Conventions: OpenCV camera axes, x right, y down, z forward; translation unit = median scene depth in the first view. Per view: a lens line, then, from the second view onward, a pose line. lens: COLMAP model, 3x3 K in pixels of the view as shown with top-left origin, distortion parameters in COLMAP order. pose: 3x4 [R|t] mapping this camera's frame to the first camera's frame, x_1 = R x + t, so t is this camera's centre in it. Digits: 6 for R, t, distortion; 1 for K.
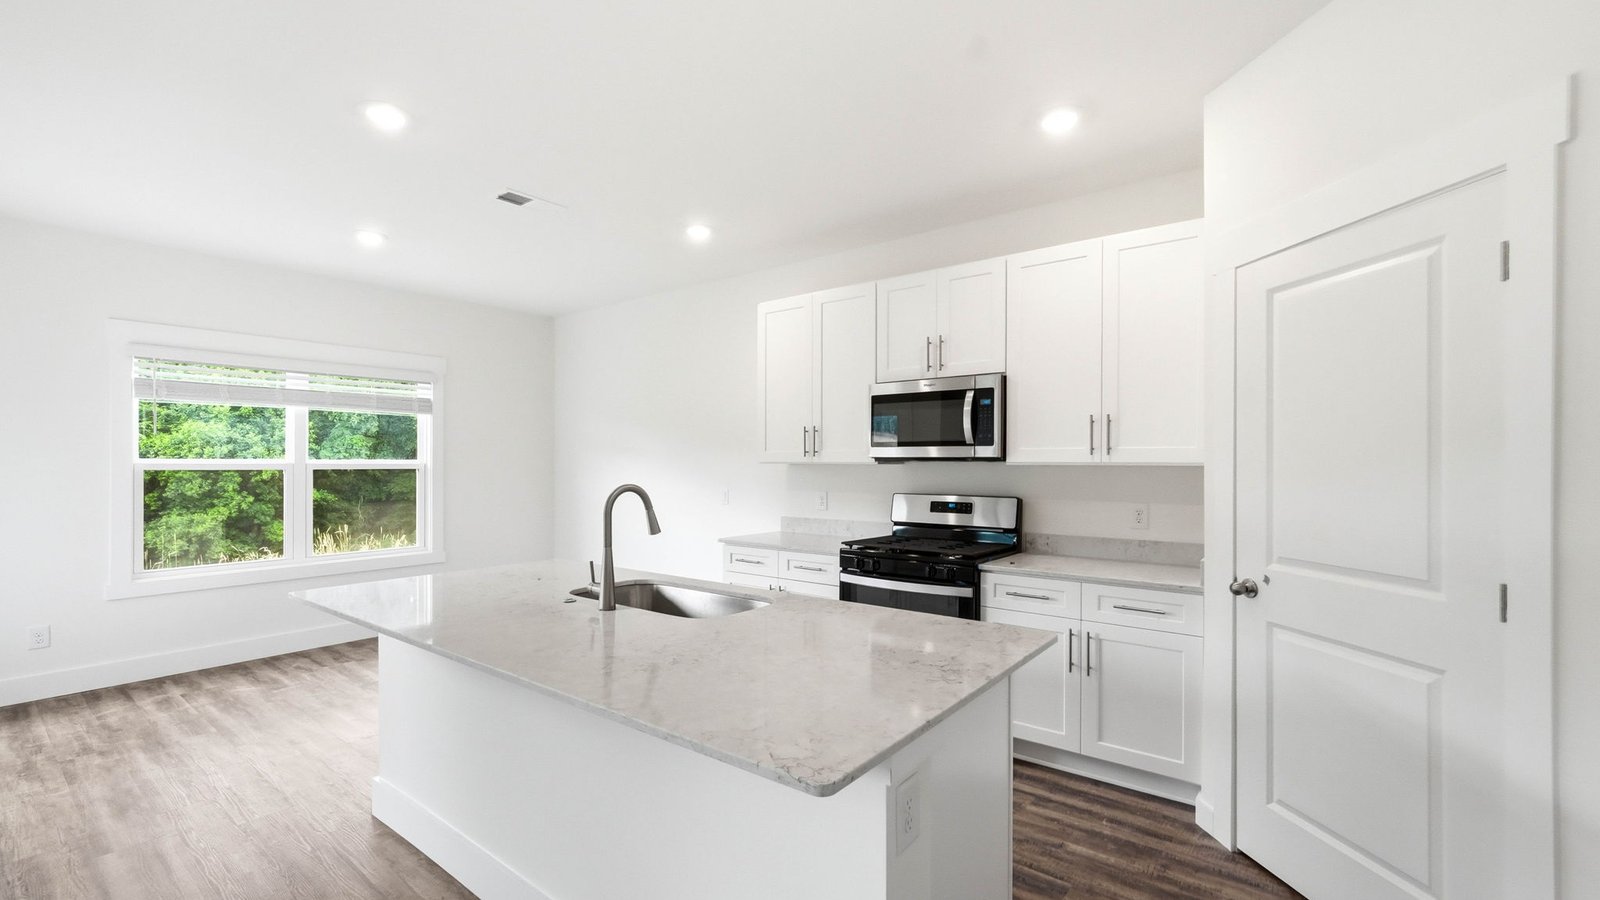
lens RADIAL K [[672.1, 0, 797.1], [0, 672.1, 463.7], [0, 0, 1]] dist [0.001621, 0.000074]
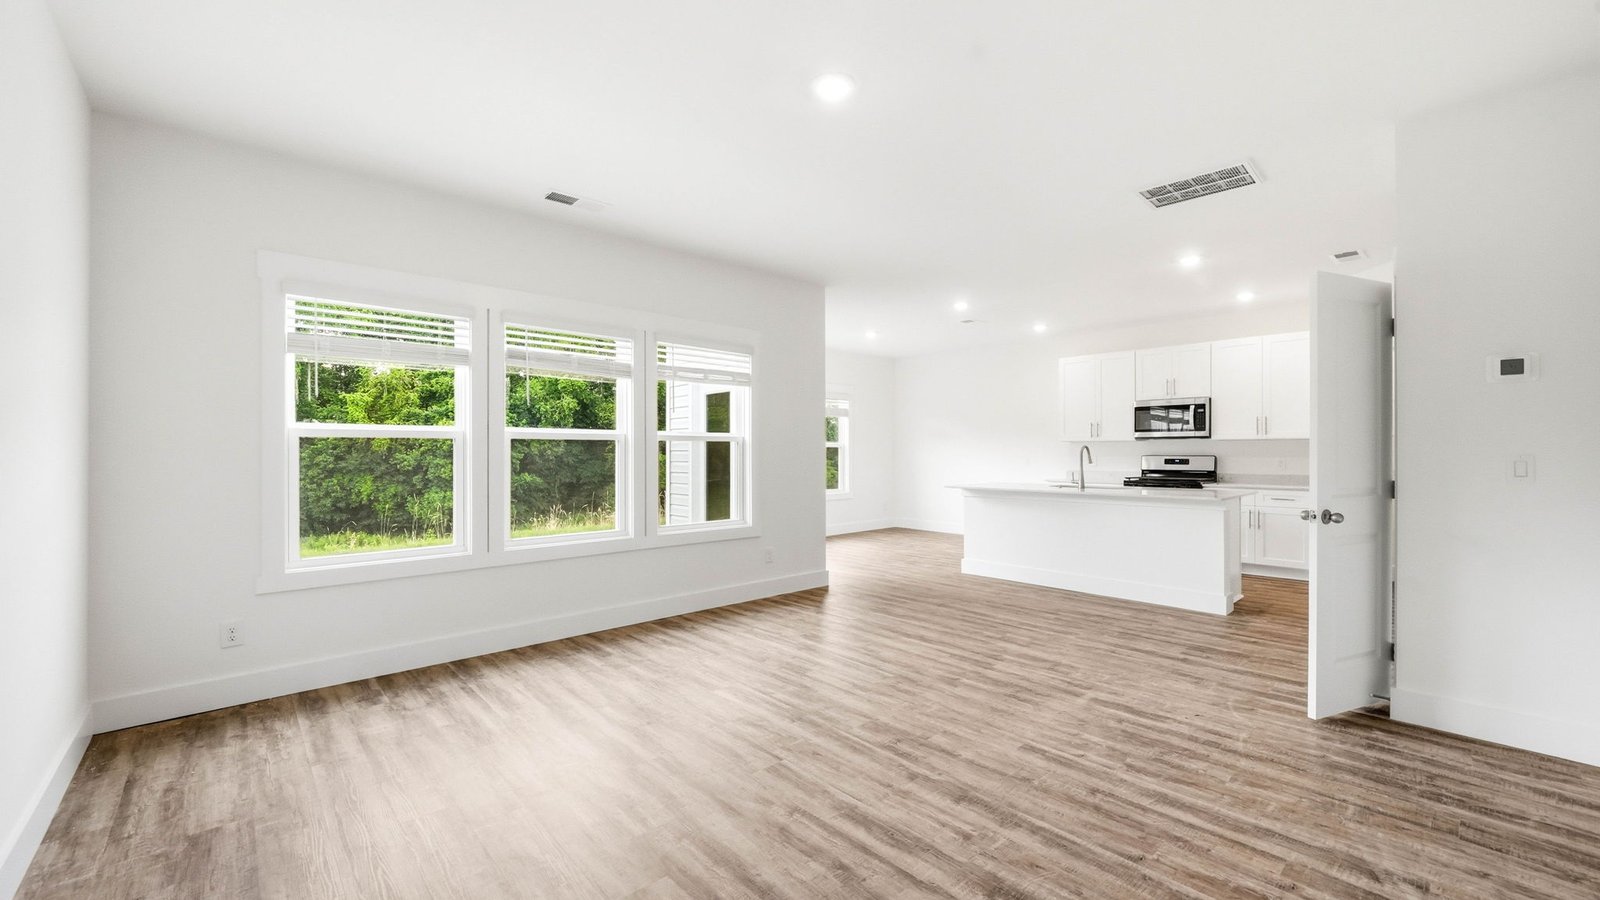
lens RADIAL K [[626.9, 0, 800.0], [0, 626.9, 450.0], [0, 0, 1]] dist [-0.001224, 0.000048]
pose [[0.986647, -0.002457, -0.162858, -0.575723], [0.001610, 0.999984, -0.005330, 0.038128], [0.162868, 0.004997, 0.986635, -1.035370]]
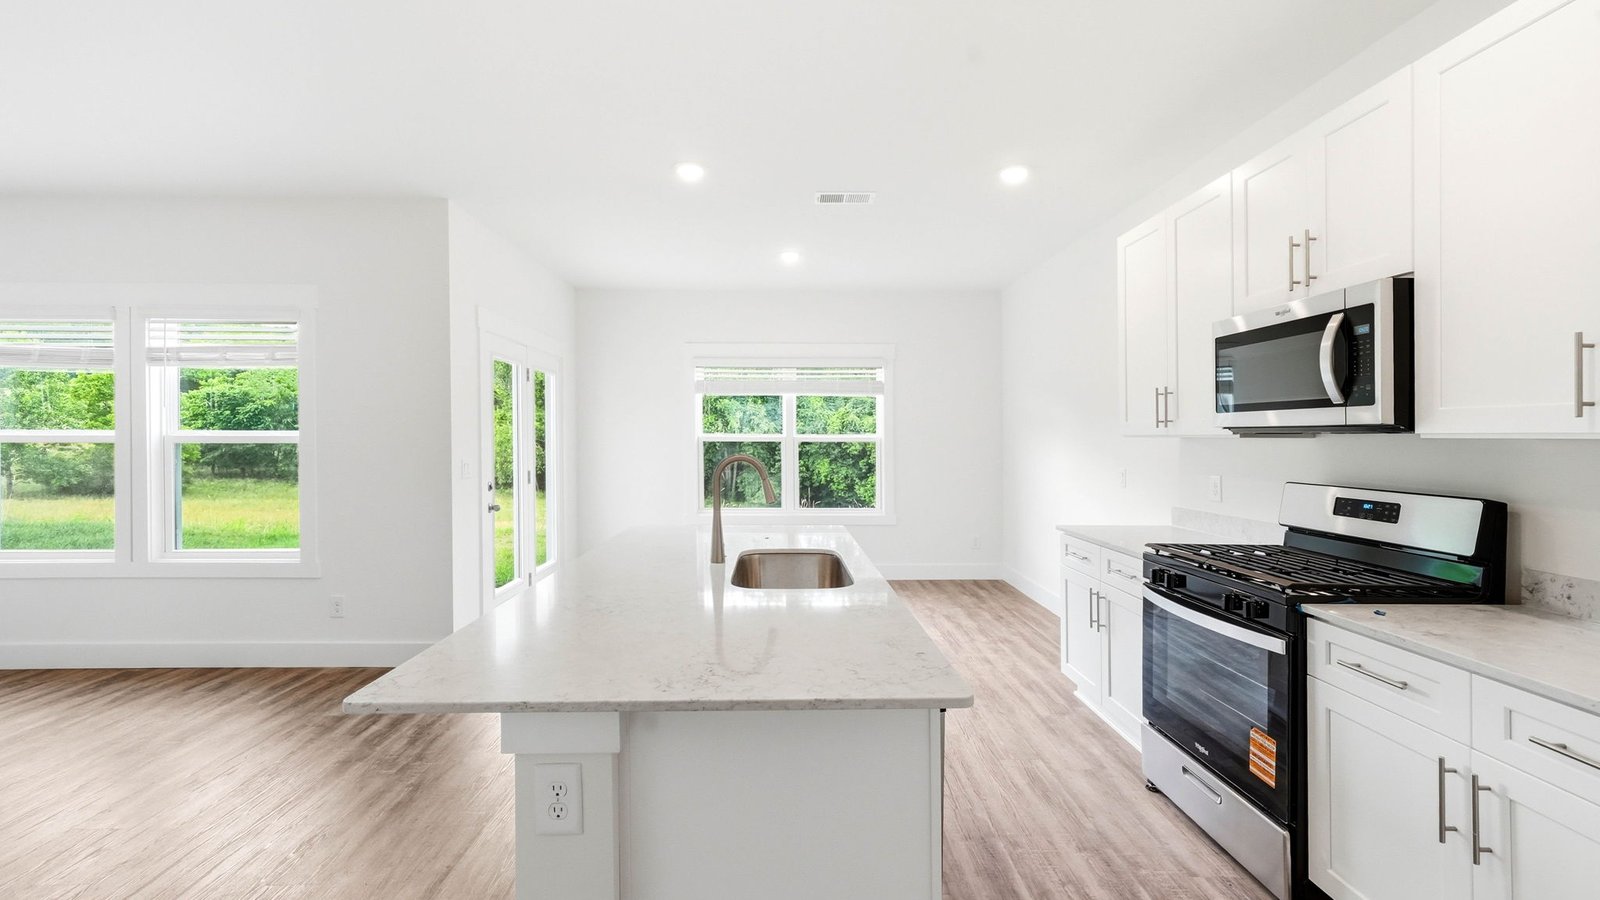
lens RADIAL K [[678.5, 0, 793.8], [0, 678.5, 438.4], [0, 0, 1]] dist [-0.000039, 0.000073]
pose [[0.635715, 0.001320, -0.771923, 0.367445], [-0.001630, 0.999999, 0.000368, 0.002159], [0.771923, 0.001024, 0.635716, 0.217935]]
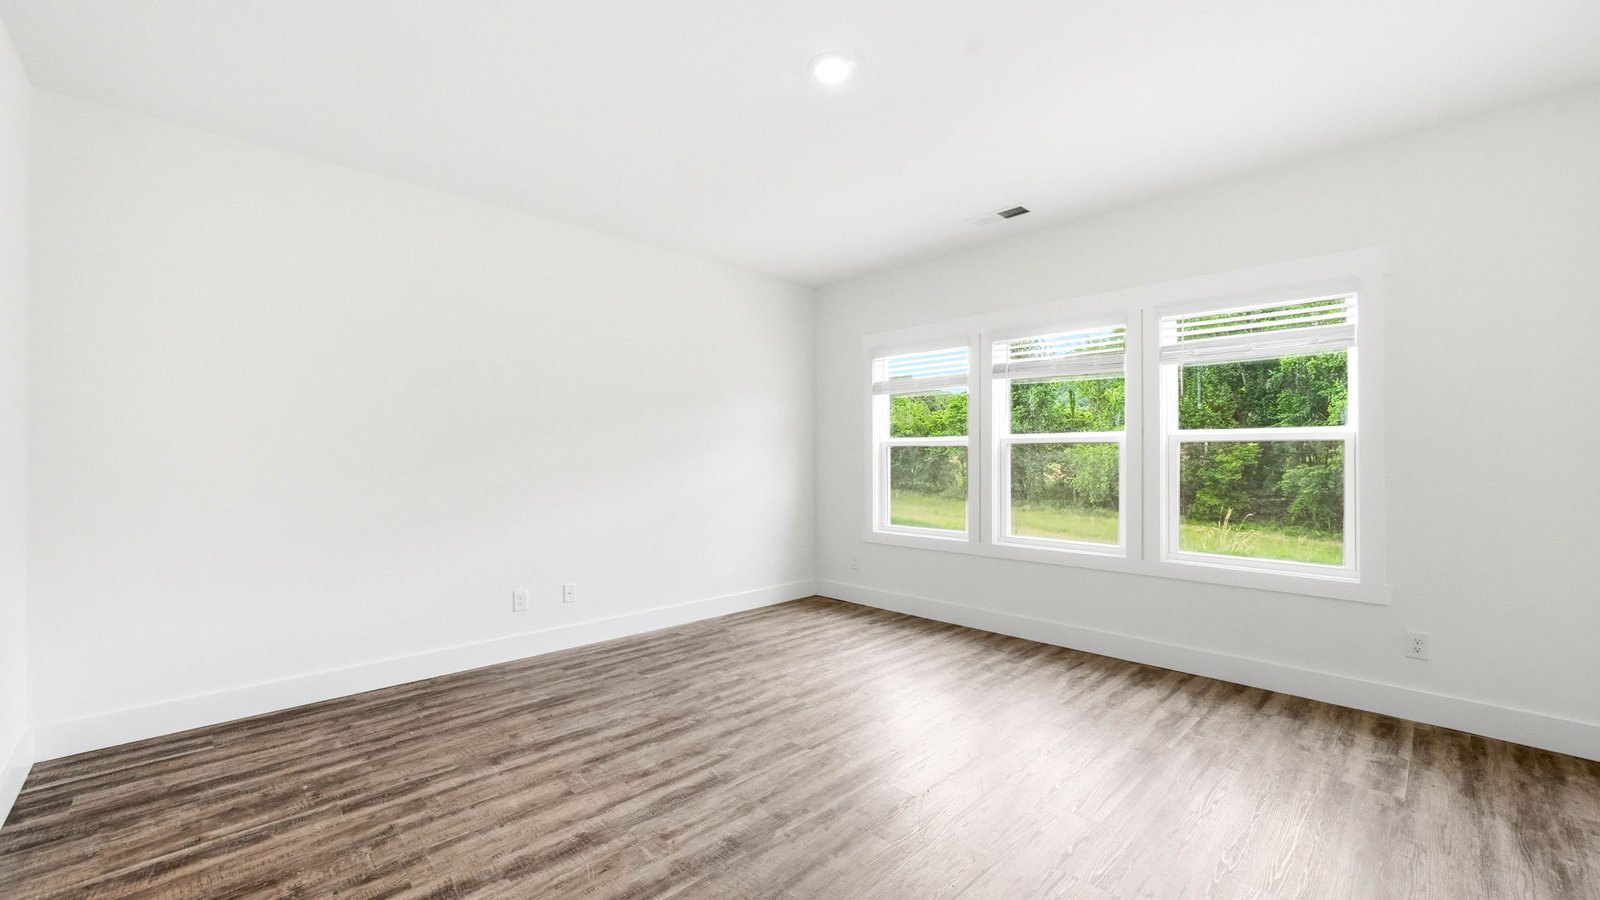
lens RADIAL K [[644.2, 0, 796.8], [0, 644.2, 454.1], [0, 0, 1]] dist [-0.002634, 0.000006]
pose [[-0.134441, -0.006285, -0.990902, -0.002264], [-0.002551, 0.999979, -0.005997, 0.038880], [0.990918, 0.001721, -0.134454, -0.315877]]
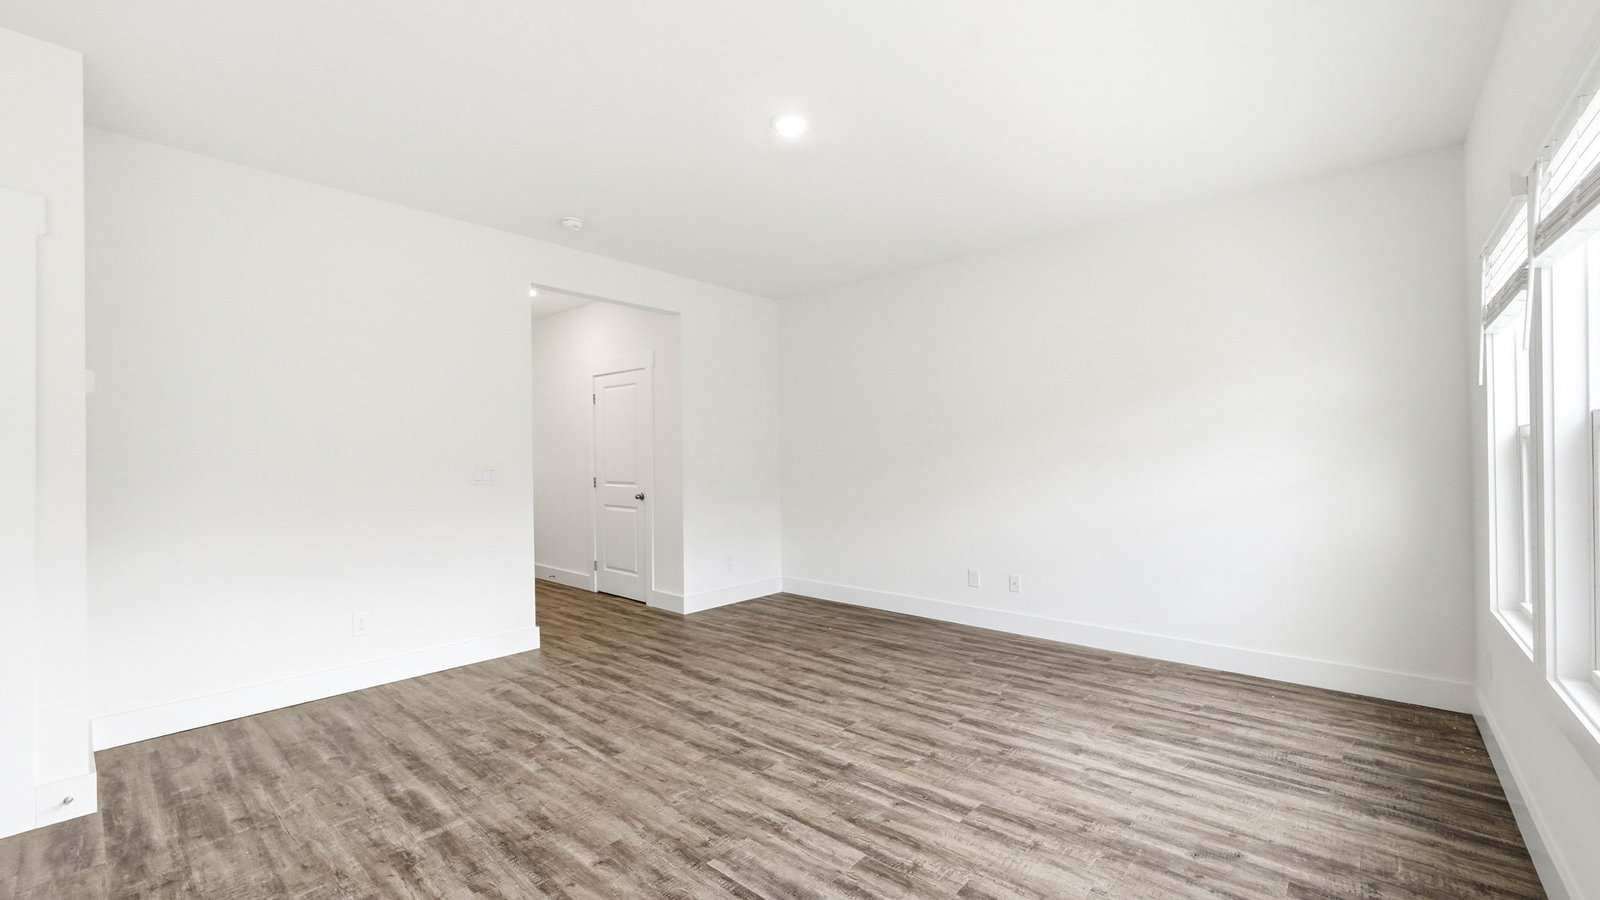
lens RADIAL K [[644.2, 0, 796.8], [0, 644.2, 454.1], [0, 0, 1]] dist [-0.002634, 0.000006]
pose [[-0.997882, 0.007487, 0.064623, -0.695774], [0.007105, 0.999956, -0.006138, 0.030769], [-0.064666, -0.005666, -0.997891, 0.377027]]
